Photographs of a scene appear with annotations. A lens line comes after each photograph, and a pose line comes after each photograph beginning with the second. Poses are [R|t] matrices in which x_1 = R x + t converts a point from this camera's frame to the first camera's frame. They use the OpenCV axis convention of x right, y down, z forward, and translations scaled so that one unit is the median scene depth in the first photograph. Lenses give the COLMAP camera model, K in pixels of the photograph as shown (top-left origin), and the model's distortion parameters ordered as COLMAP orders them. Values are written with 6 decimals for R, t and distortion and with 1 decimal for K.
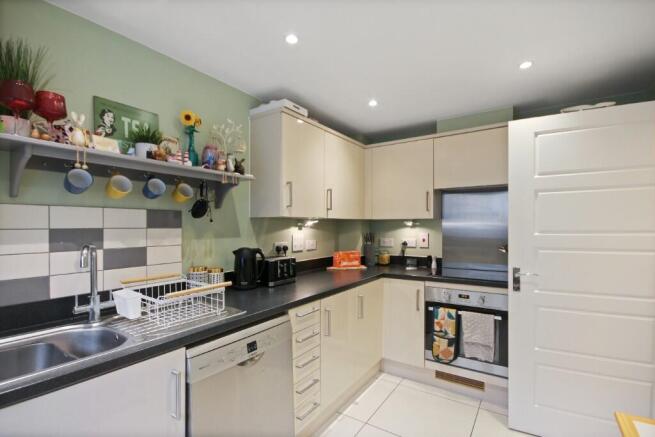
lens RADIAL K [[312.0, 0, 327.5], [0, 312.0, 218.5], [0, 0, 1]] dist [0.024642, -0.024268]
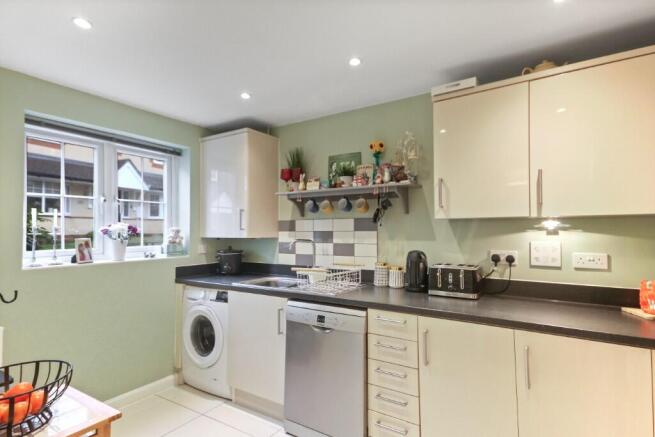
lens RADIAL K [[340.1, 0, 327.5], [0, 340.1, 218.5], [0, 0, 1]] dist [0.075091, 0.000144]
pose [[0.021470, -0.032343, -0.999246, 0.950798], [0.028734, 0.999084, -0.031720, 0.017206], [0.999356, -0.028032, 0.022380, 0.764319]]
